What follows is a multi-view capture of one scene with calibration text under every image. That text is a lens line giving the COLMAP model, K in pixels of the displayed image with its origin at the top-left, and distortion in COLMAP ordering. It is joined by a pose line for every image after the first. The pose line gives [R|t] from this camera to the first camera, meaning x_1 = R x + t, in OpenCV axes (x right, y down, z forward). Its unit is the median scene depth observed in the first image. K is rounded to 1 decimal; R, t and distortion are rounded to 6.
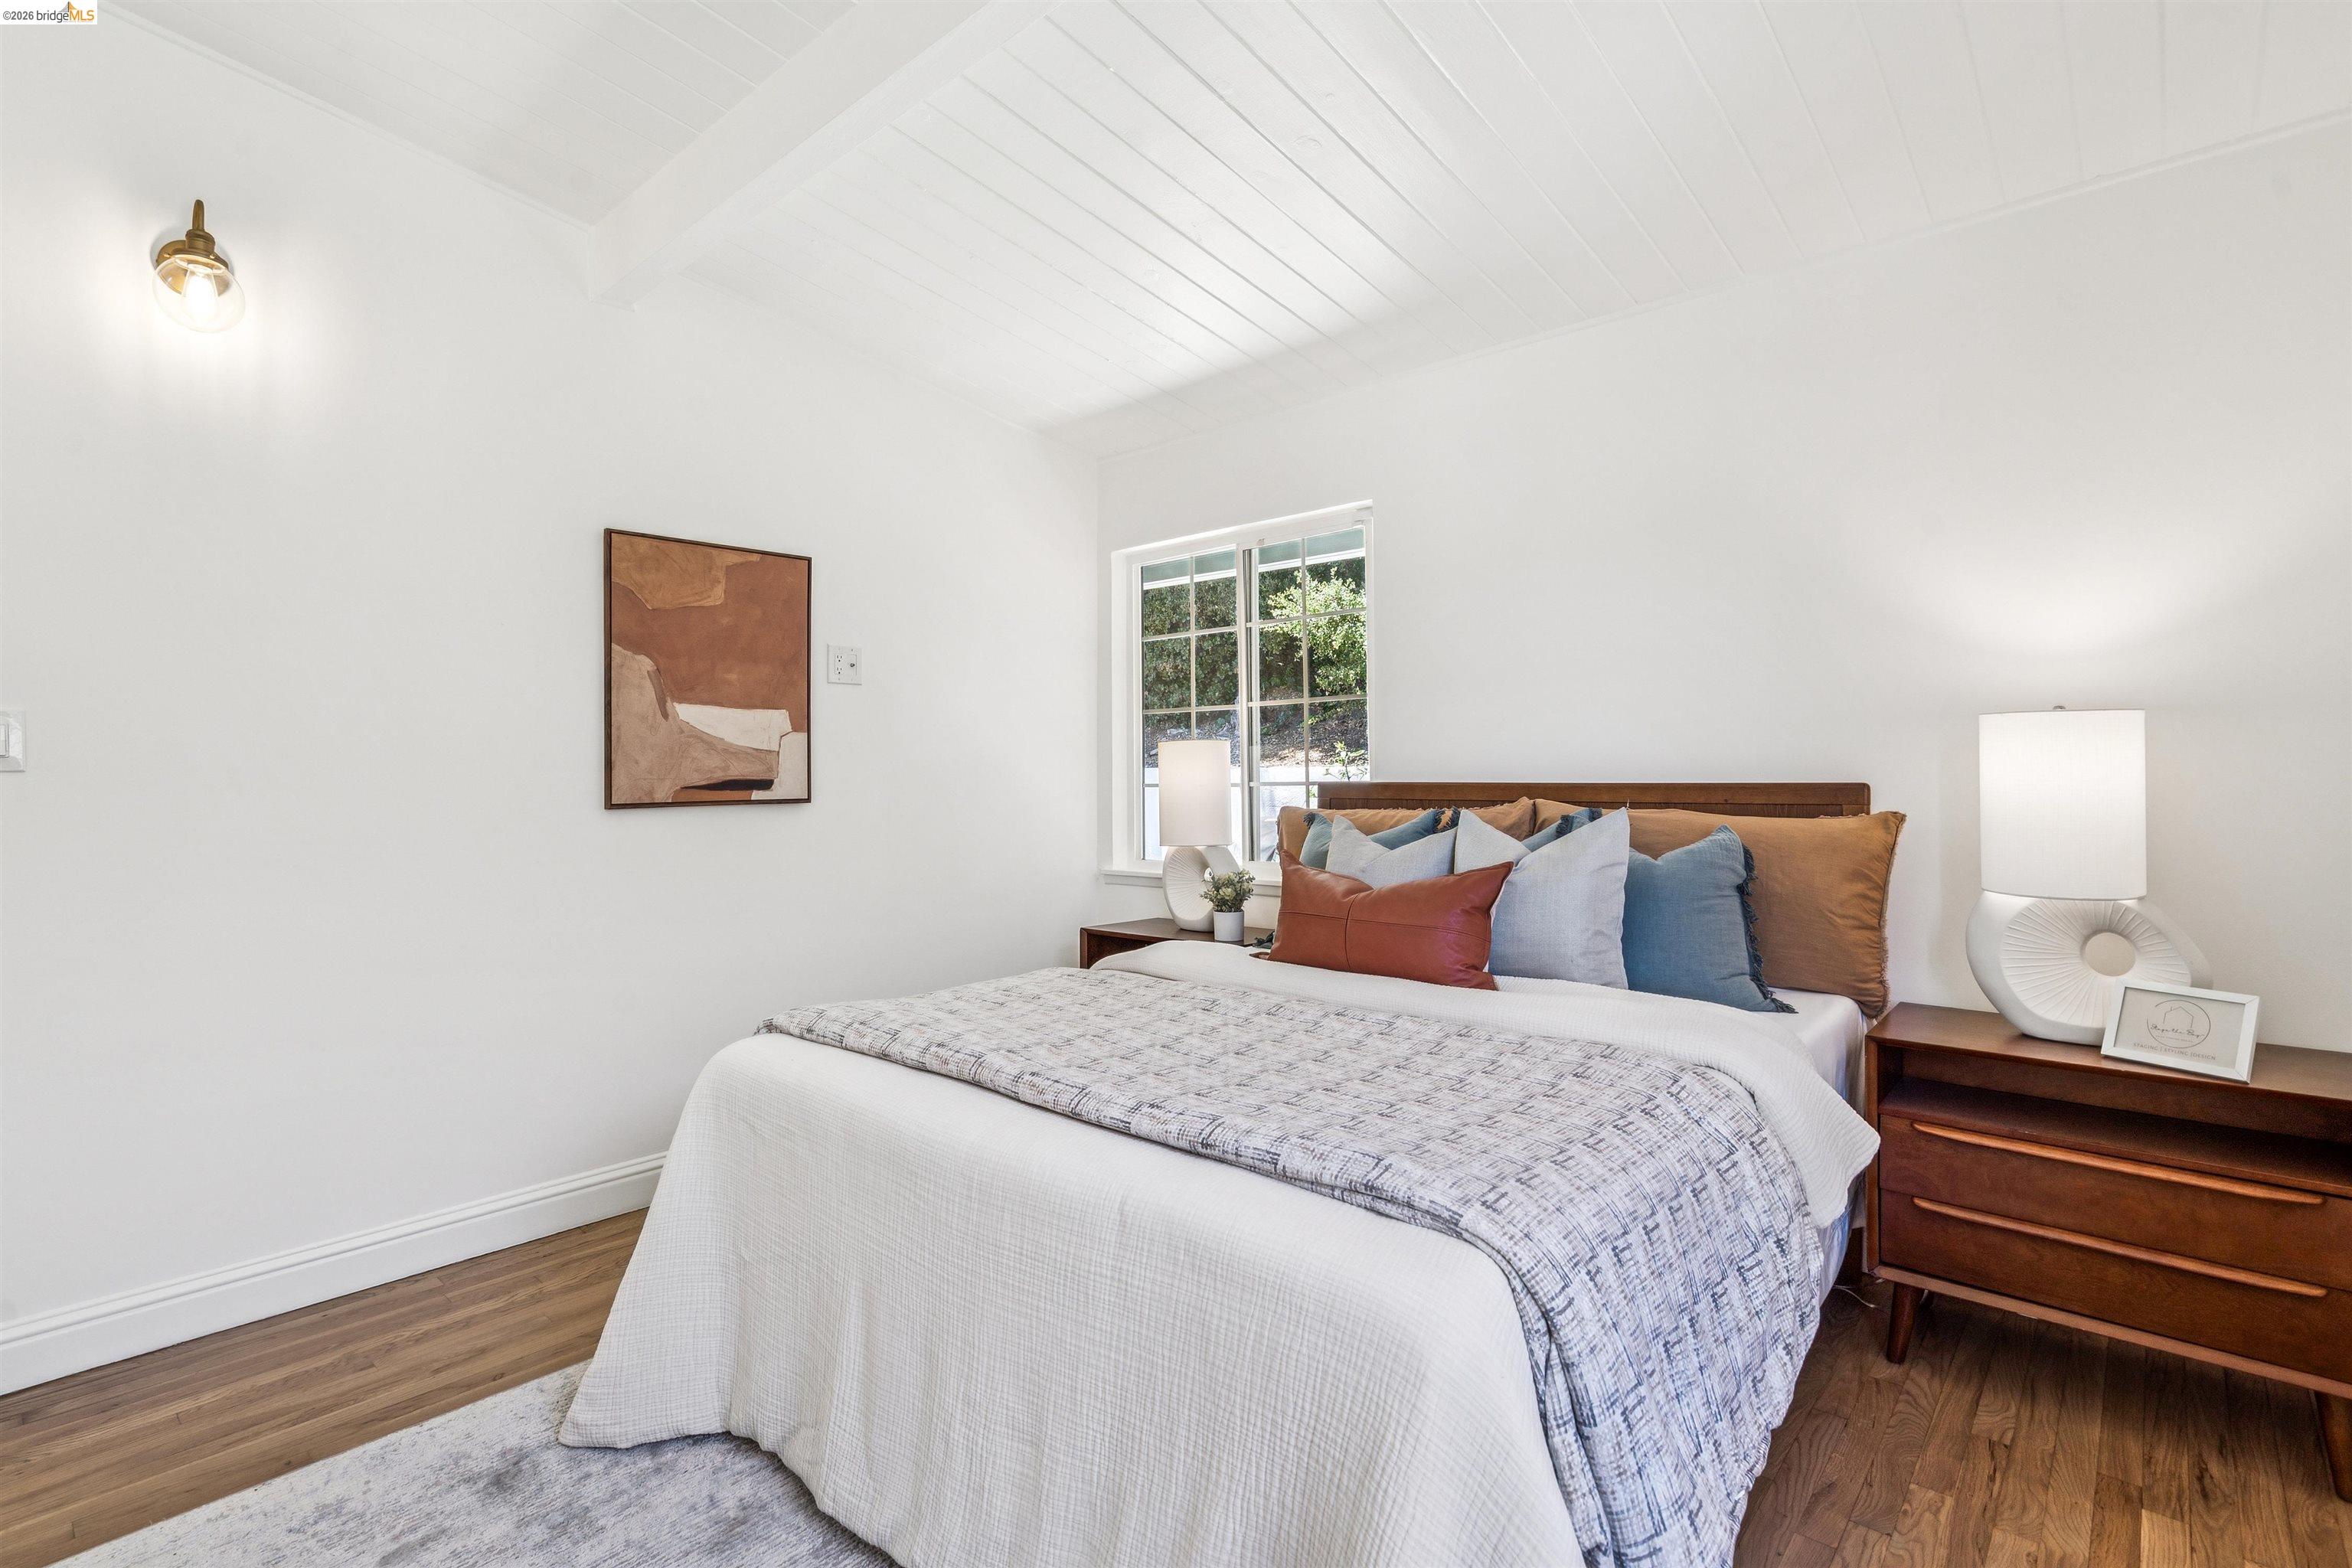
lens RADIAL K [[1076.9, 0, 1102.8], [0, 1076.9, 774.0], [0, 0, 1]] dist [-0.016978, -0.000214]
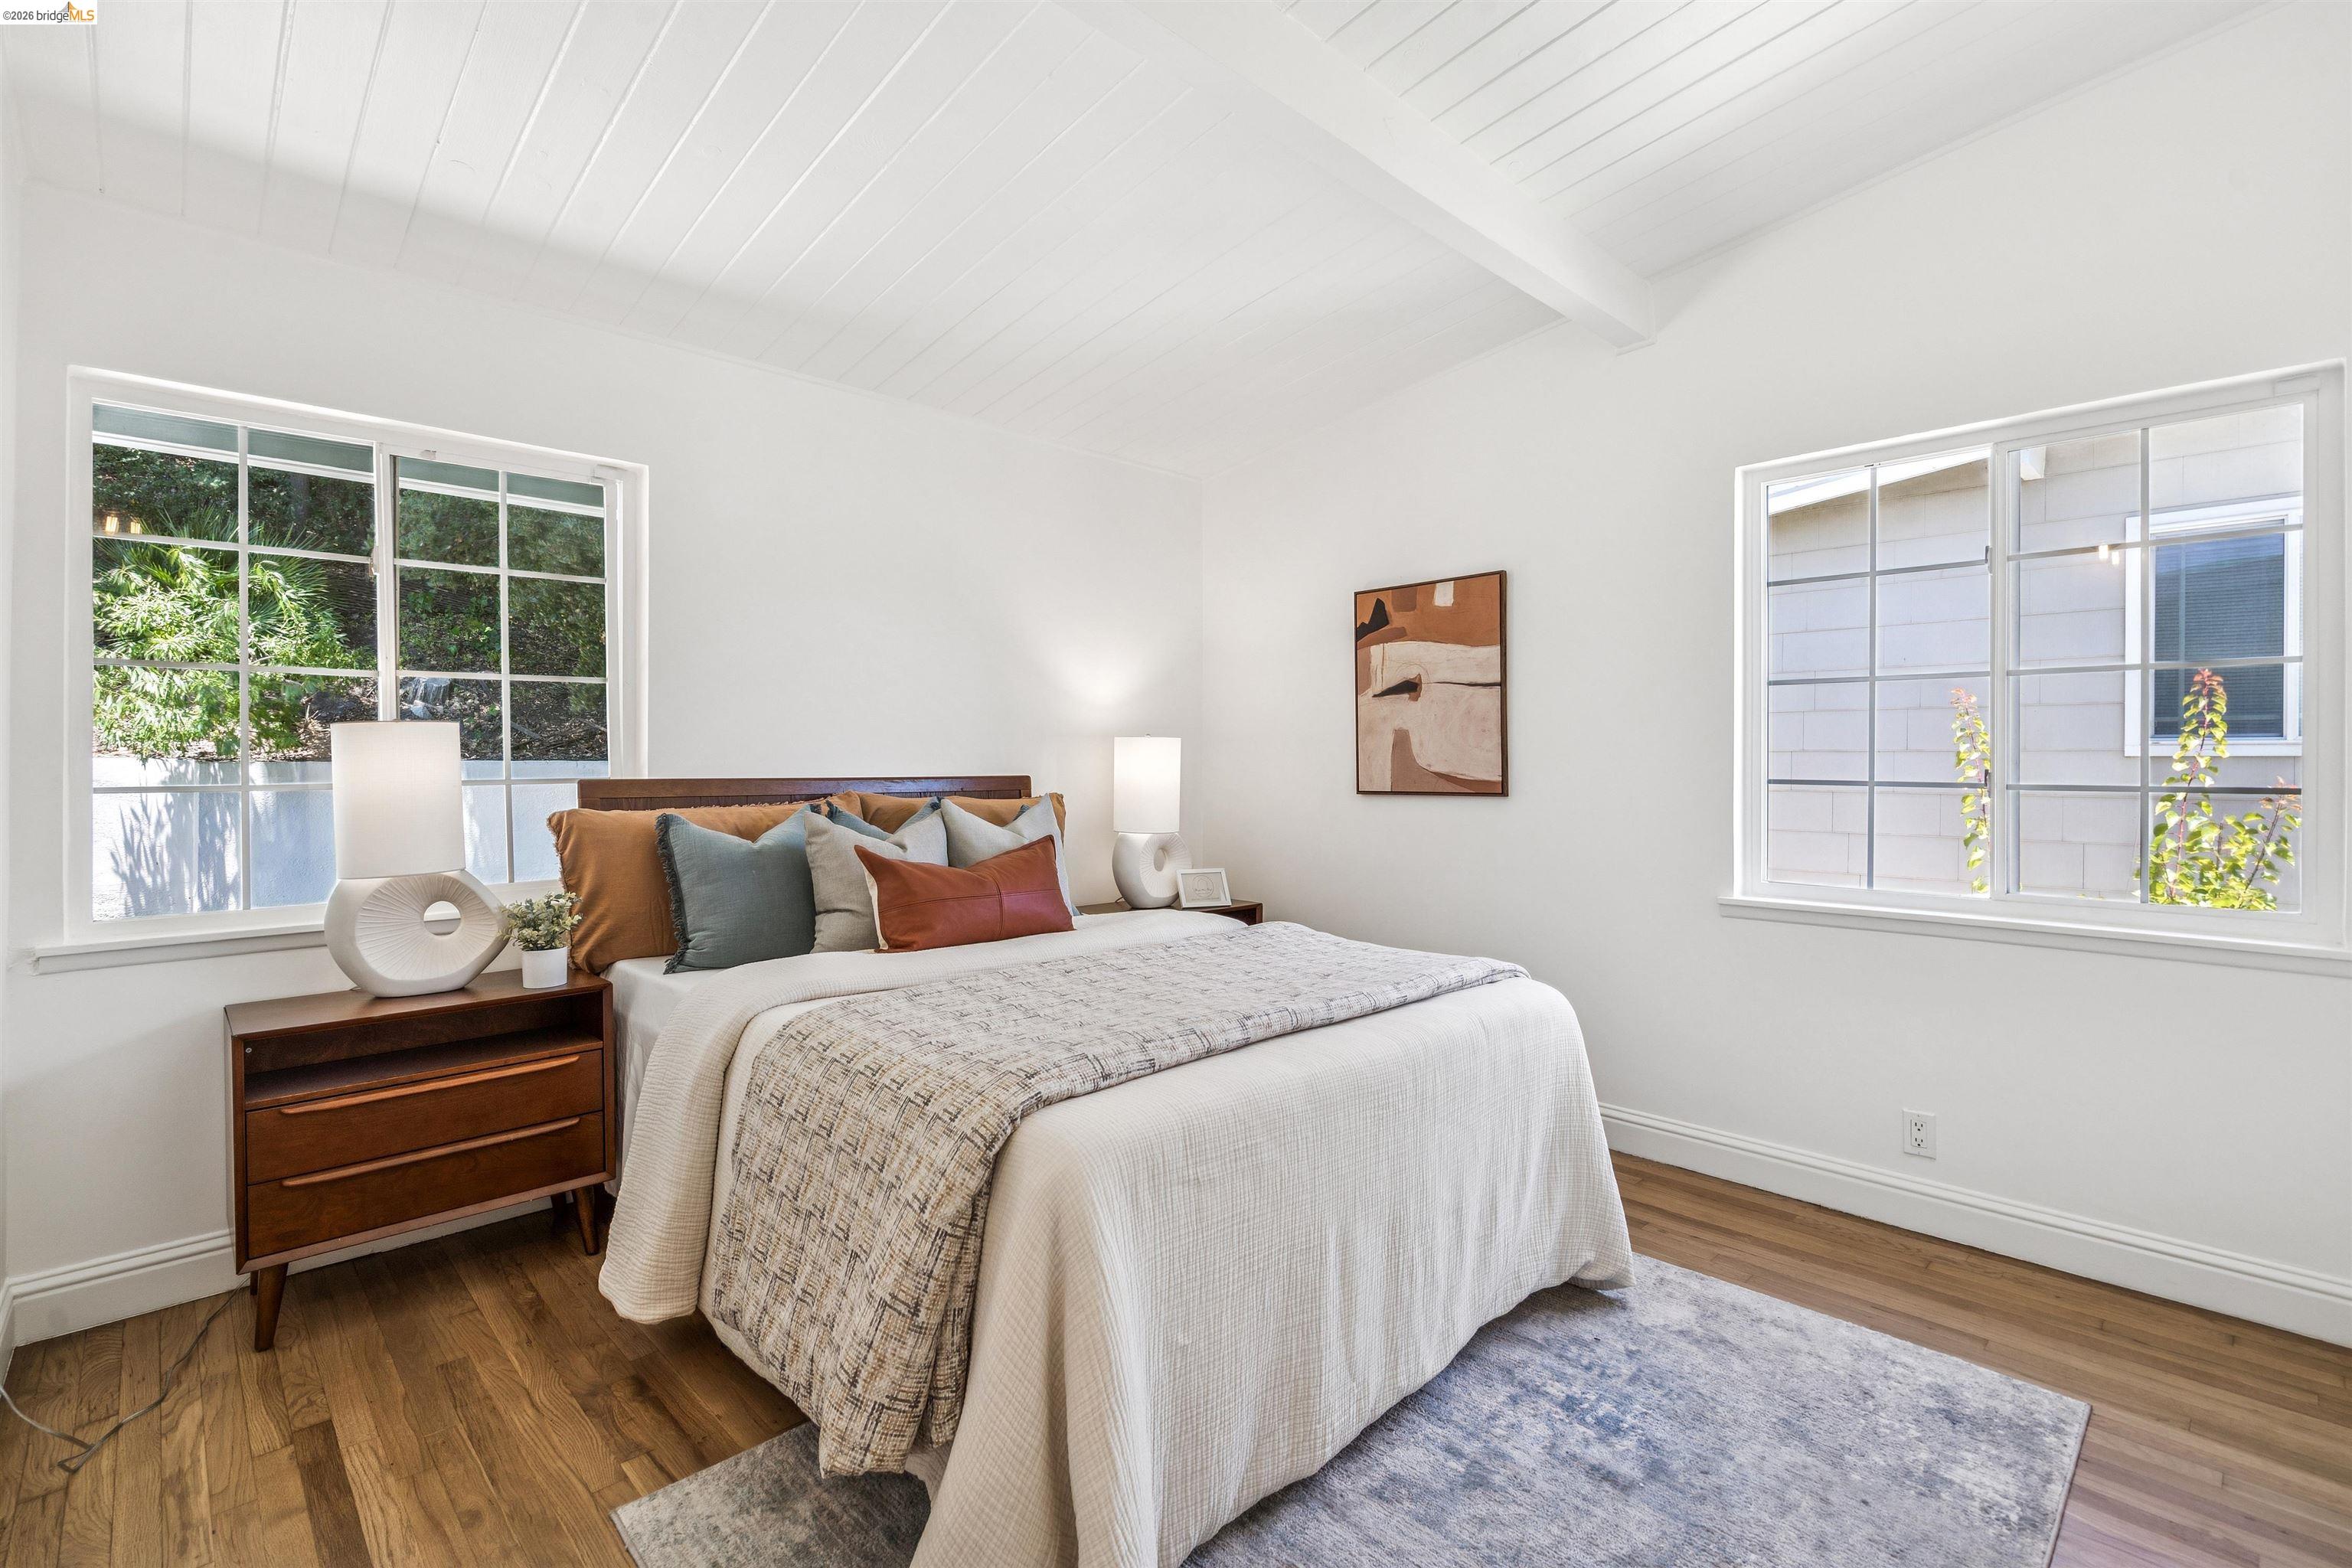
lens RADIAL K [[1076.9, 0, 1102.8], [0, 1076.9, 774.0], [0, 0, 1]] dist [-0.016978, -0.000214]
pose [[0.064398, 0.003961, 0.997916, -0.977035], [-0.004317, 0.999984, -0.003691, 0.010916], [-0.997915, -0.004070, 0.064414, 0.852745]]
